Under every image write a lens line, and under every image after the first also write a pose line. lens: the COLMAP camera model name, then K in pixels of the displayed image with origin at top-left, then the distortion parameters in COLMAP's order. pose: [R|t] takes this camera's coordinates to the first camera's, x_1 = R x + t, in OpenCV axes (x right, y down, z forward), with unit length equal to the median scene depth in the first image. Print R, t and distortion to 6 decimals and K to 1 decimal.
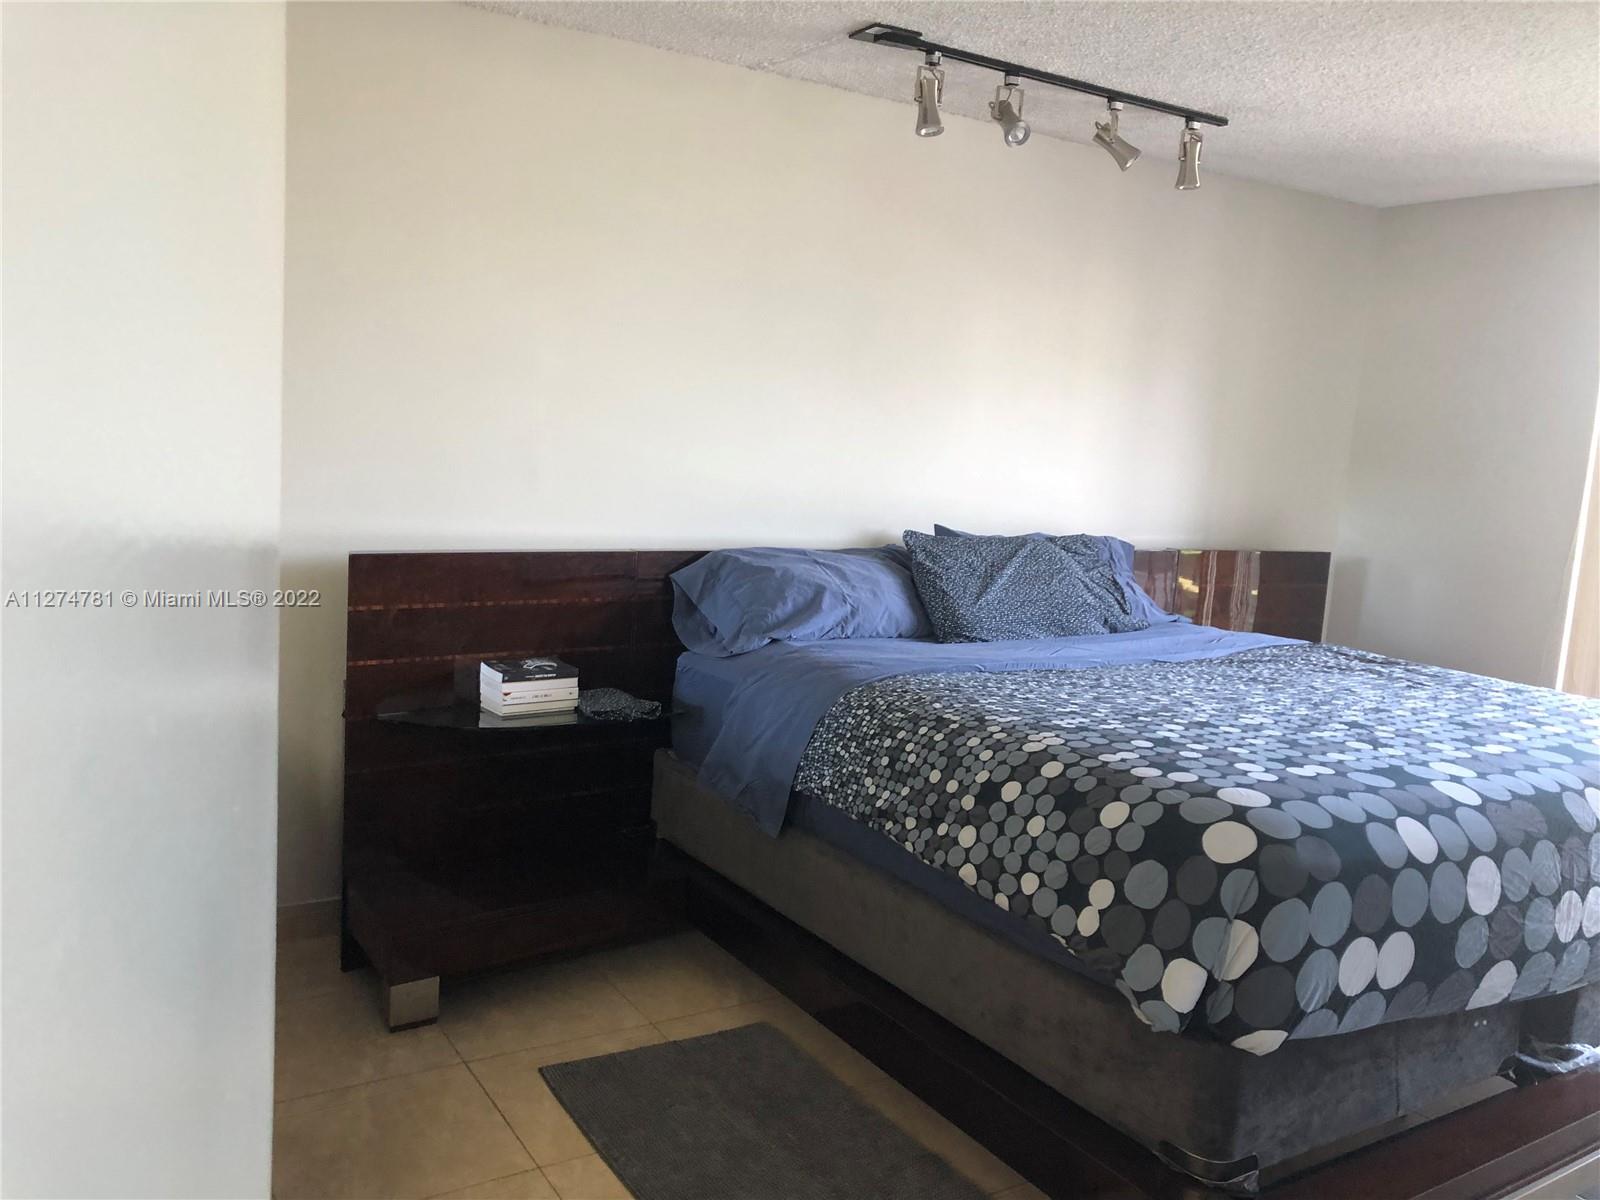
lens RADIAL K [[1309.1, 0, 790.9], [0, 1309.1, 593.8], [0, 0, 1]] dist [0.017684, -0.008122]
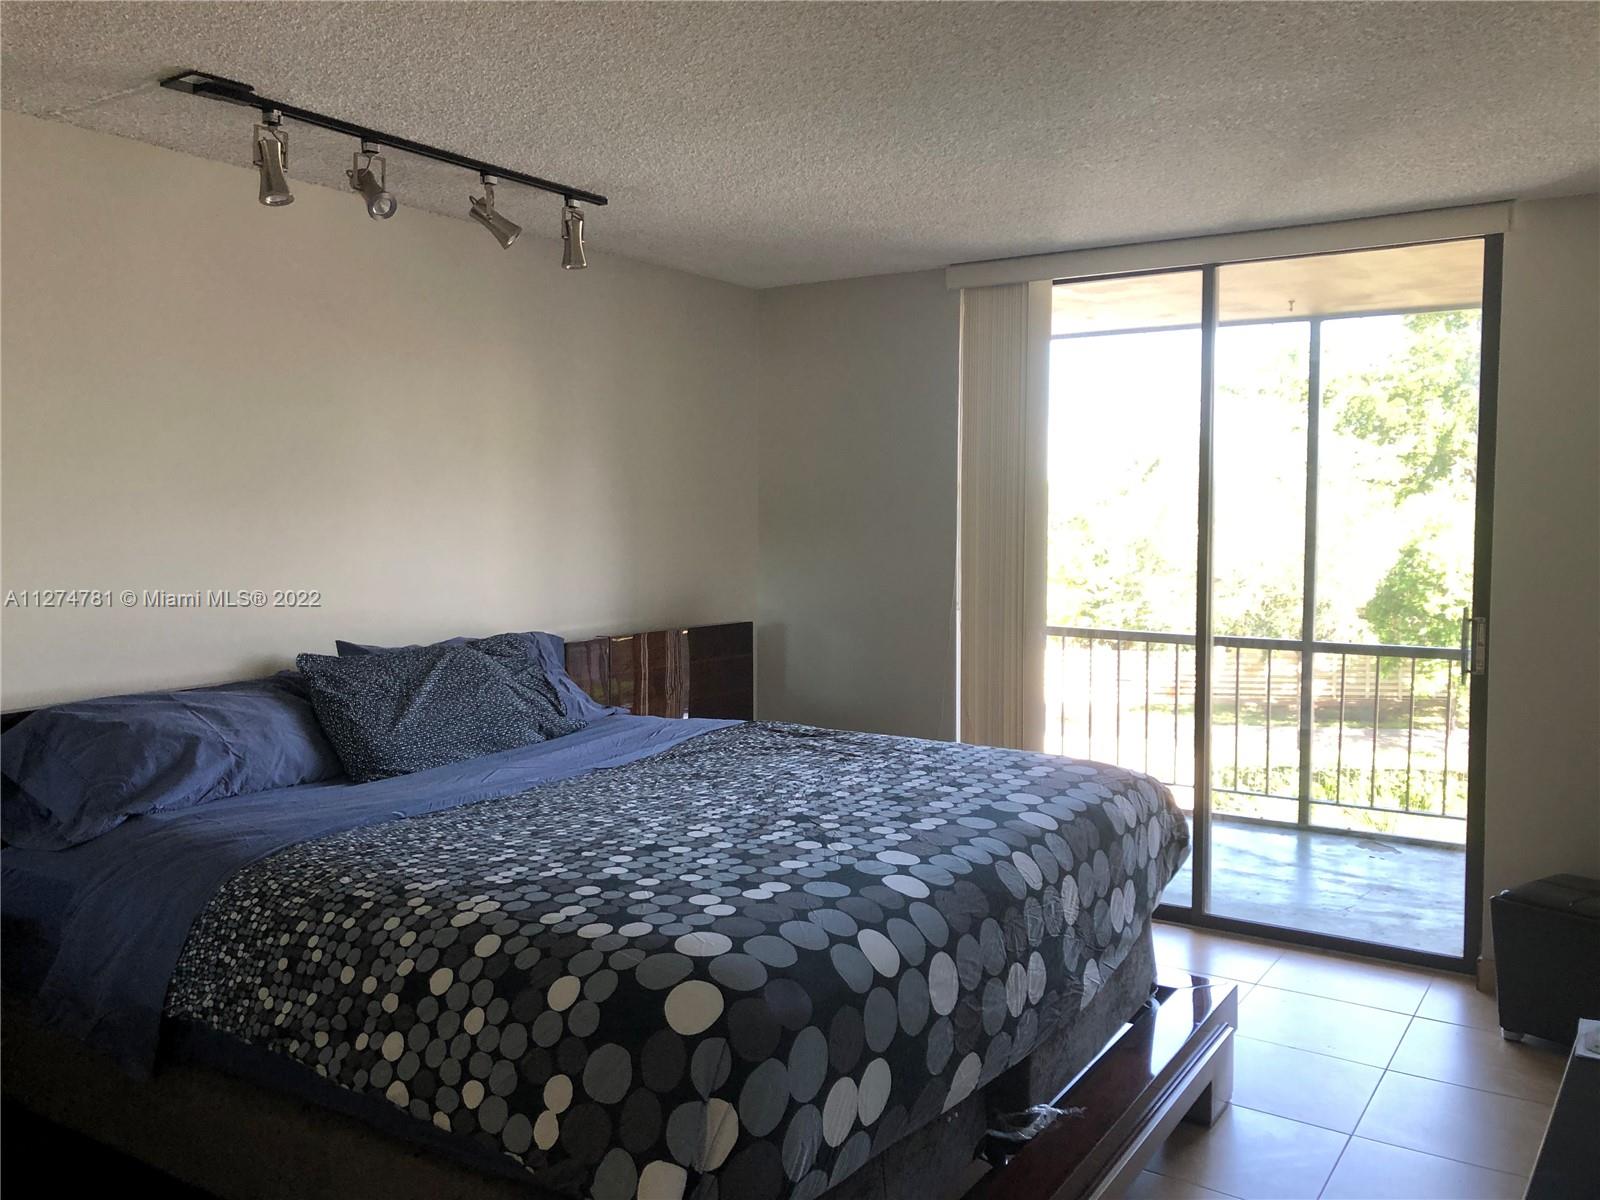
lens RADIAL K [[1309.1, 0, 790.9], [0, 1309.1, 593.8], [0, 0, 1]] dist [0.017684, -0.008122]
pose [[0.907091, -0.091424, 0.410887, 0.044788], [0.113132, 0.993163, -0.028774, -0.040252], [-0.405447, 0.072585, 0.911232, 0.119922]]
